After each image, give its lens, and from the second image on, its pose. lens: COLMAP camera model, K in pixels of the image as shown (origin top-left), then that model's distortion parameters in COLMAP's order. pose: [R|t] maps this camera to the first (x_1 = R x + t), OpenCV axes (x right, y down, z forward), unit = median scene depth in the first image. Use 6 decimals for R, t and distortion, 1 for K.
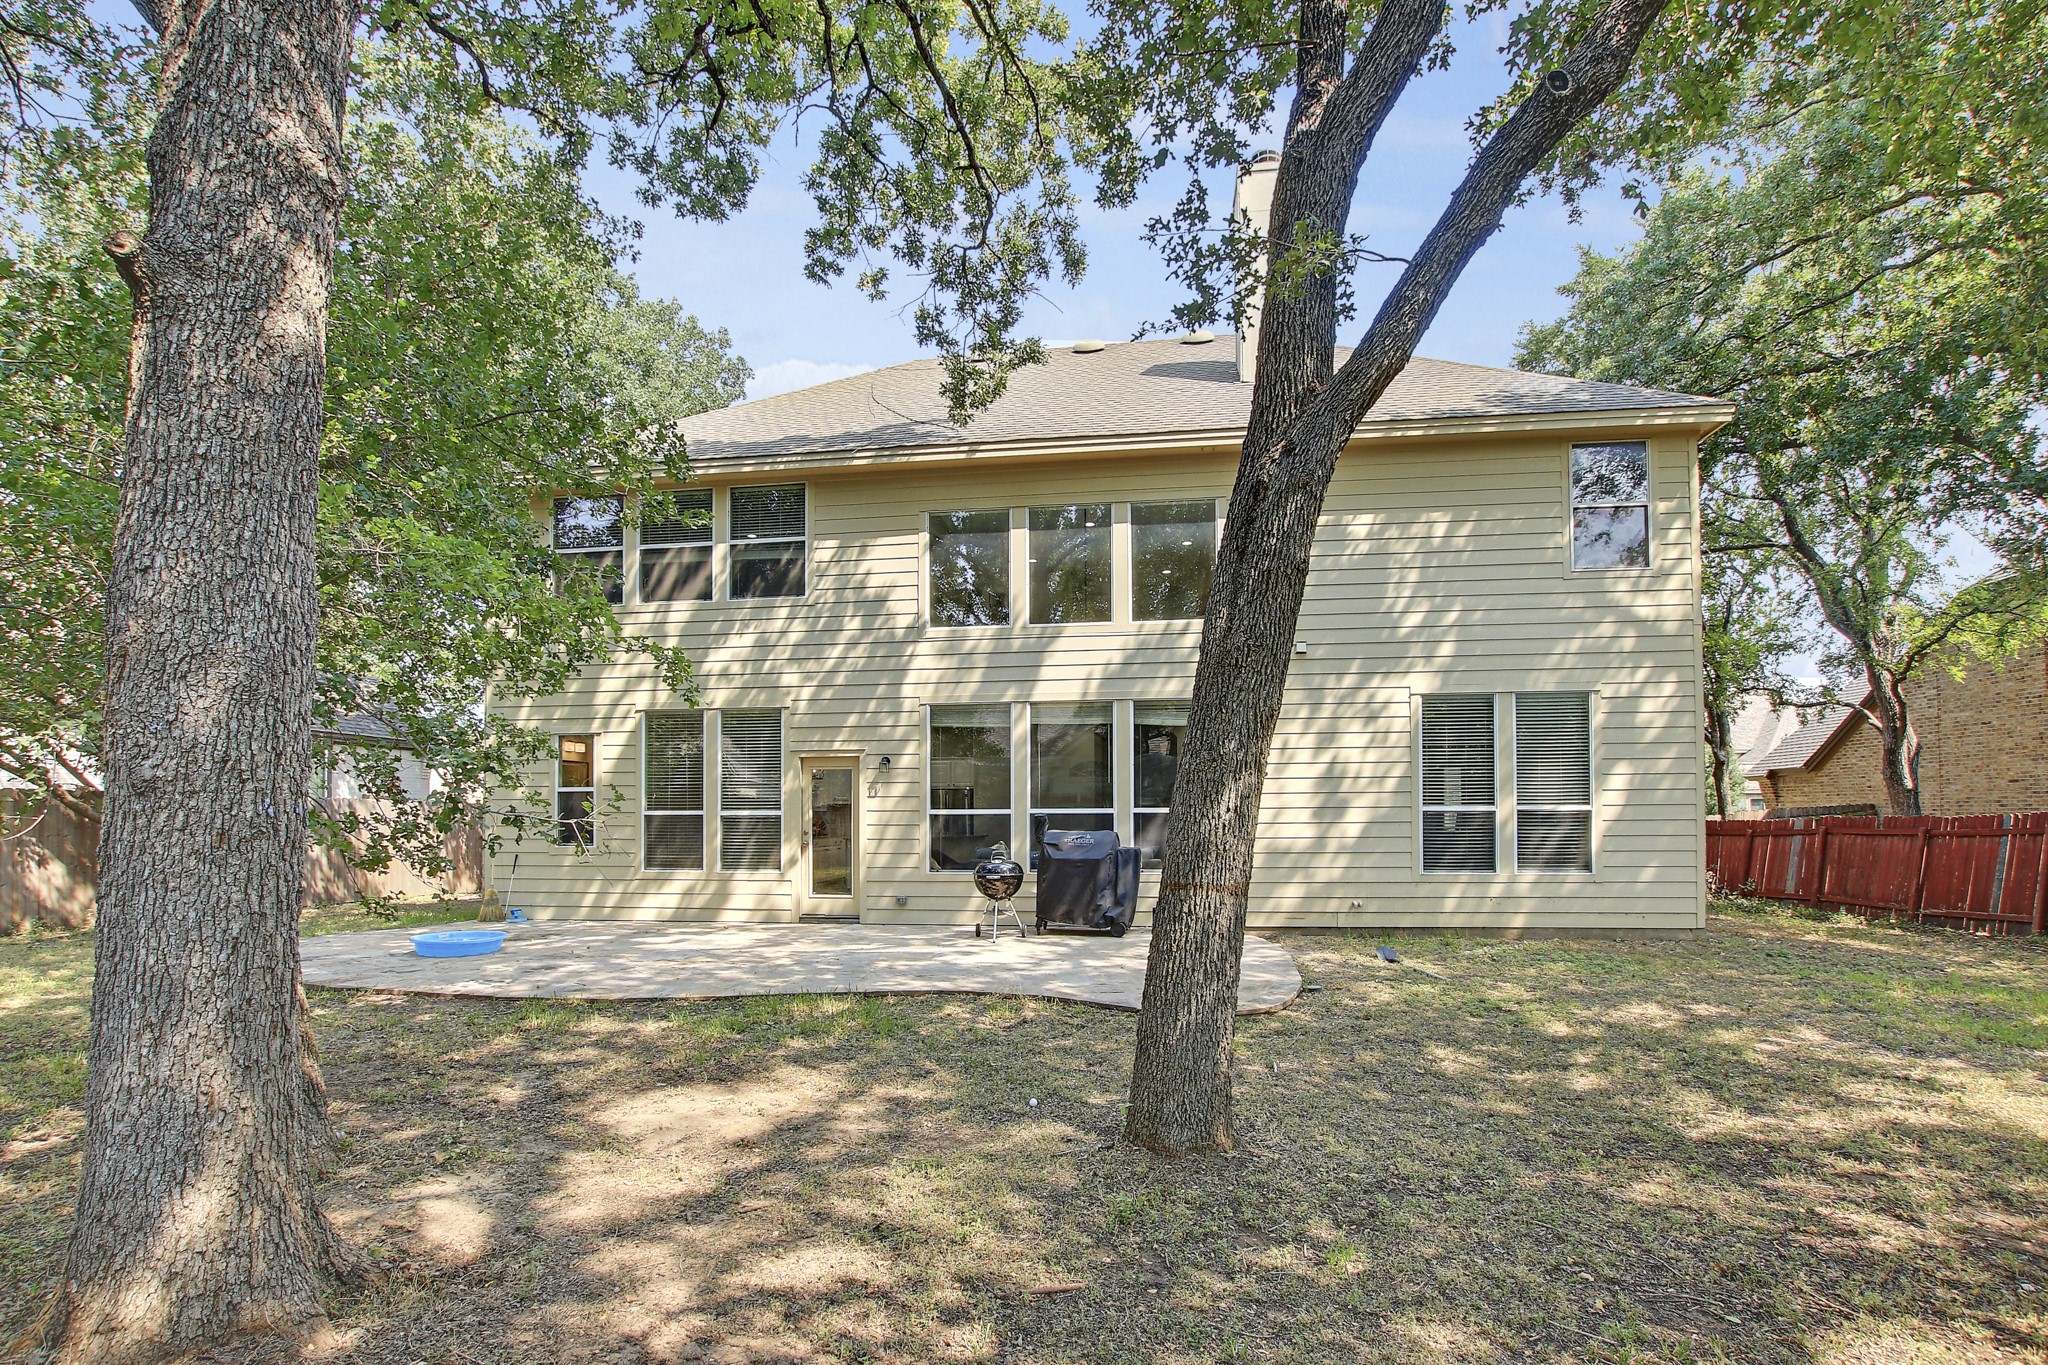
lens RADIAL K [[950.3, 0, 1017.3], [0, 950.3, 682.0], [0, 0, 1]] dist [-0.016599, 0.003861]
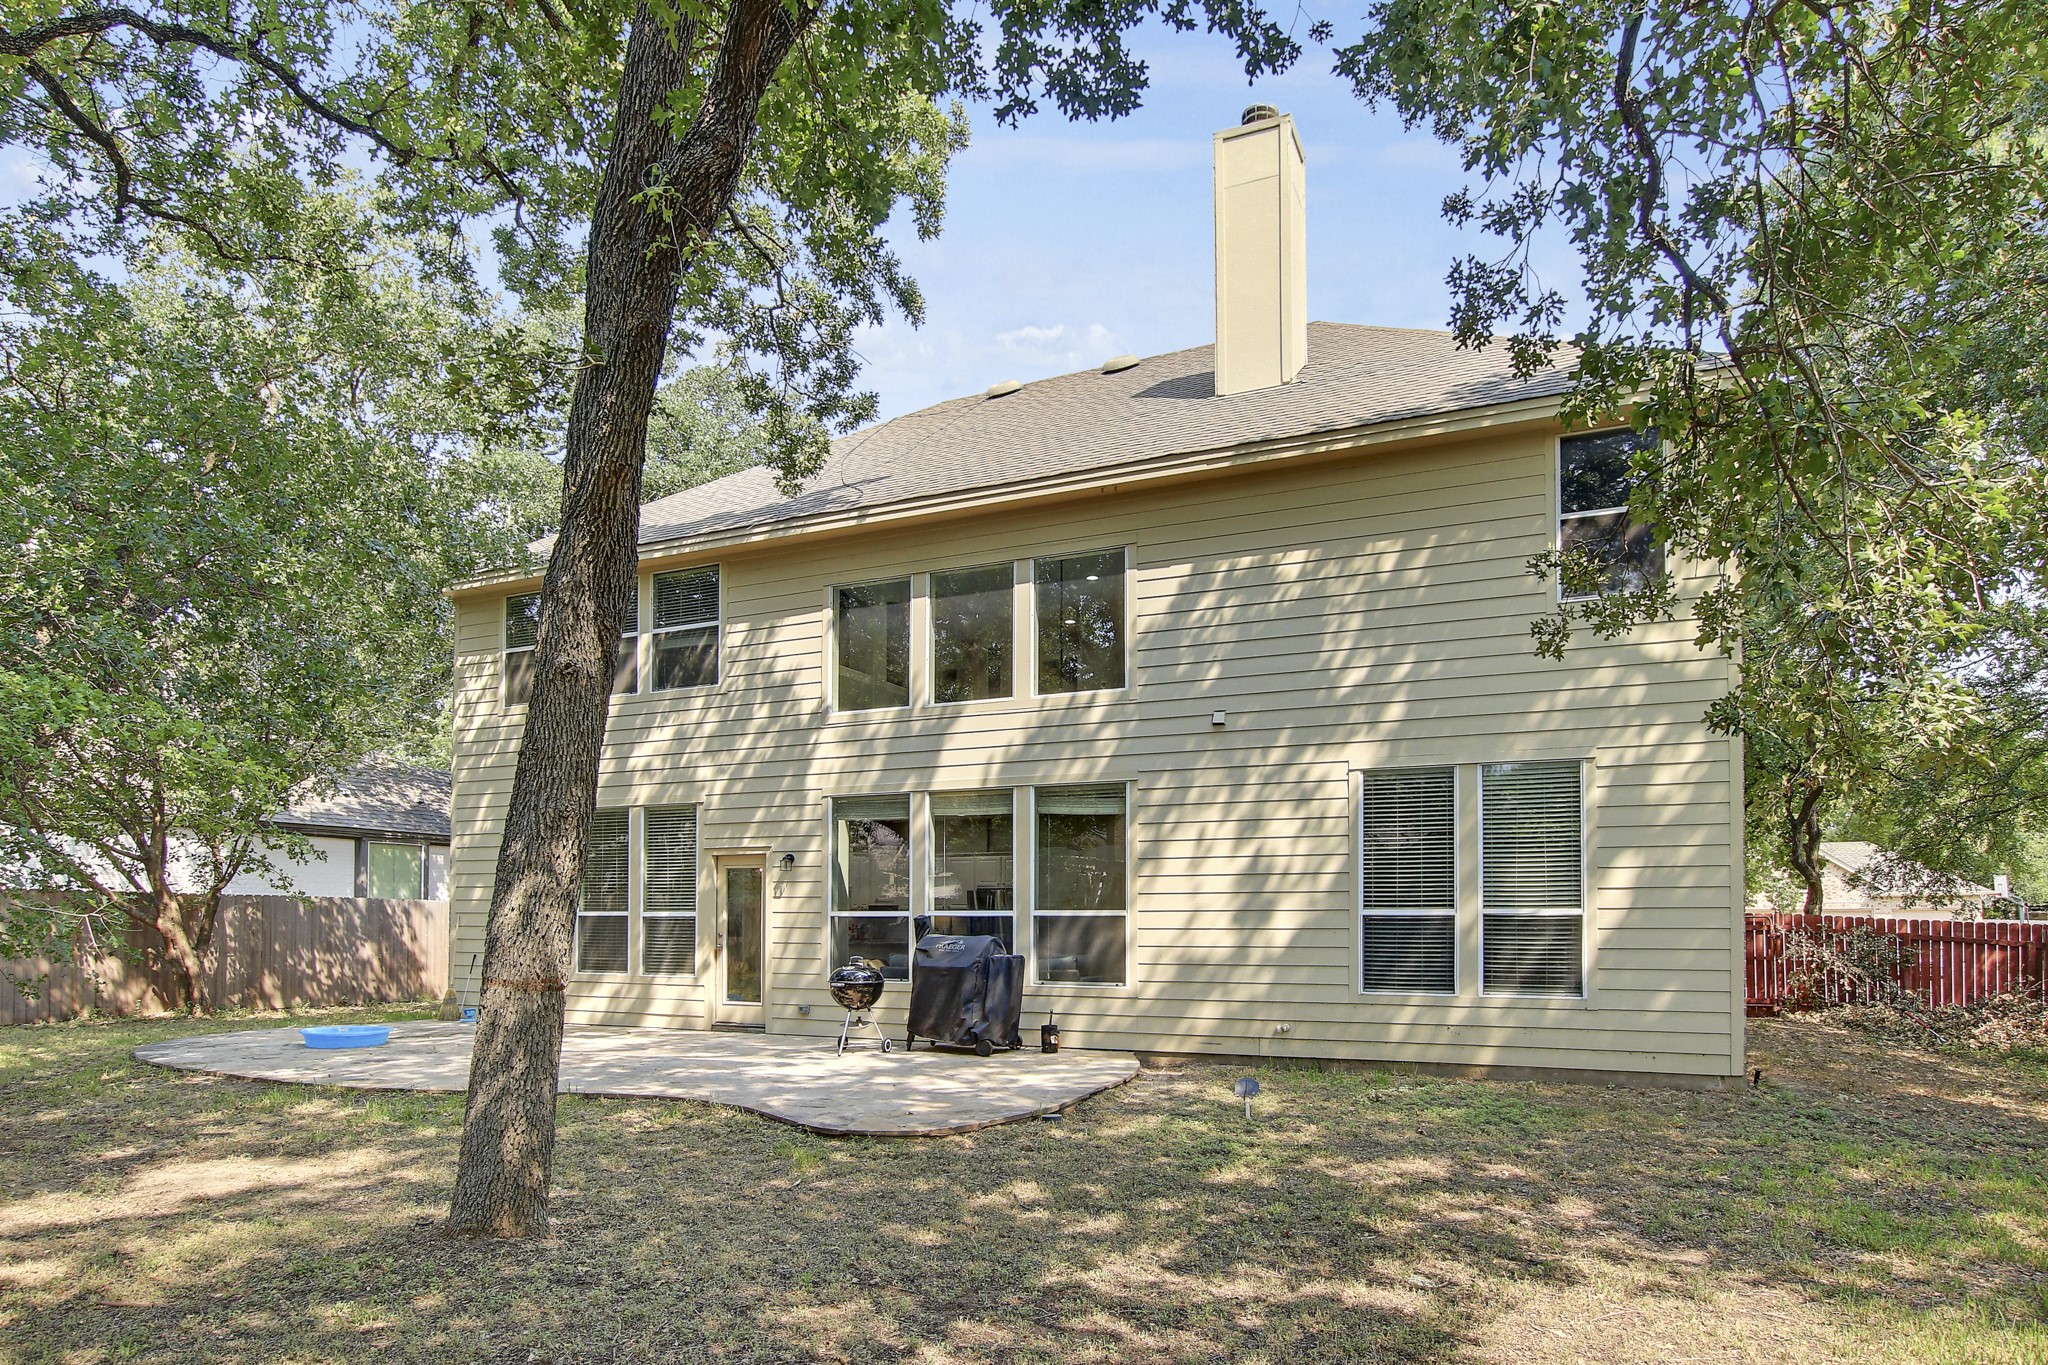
lens RADIAL K [[1162.6, 0, 1043.8], [0, 1162.6, 754.3], [0, 0, 1]] dist [-0.006117, 0.004186]
pose [[0.960259, -0.034192, -0.277008, 0.420695], [0.033018, 0.999415, -0.008901, -0.000140], [0.277151, -0.000599, 0.960826, -0.019819]]
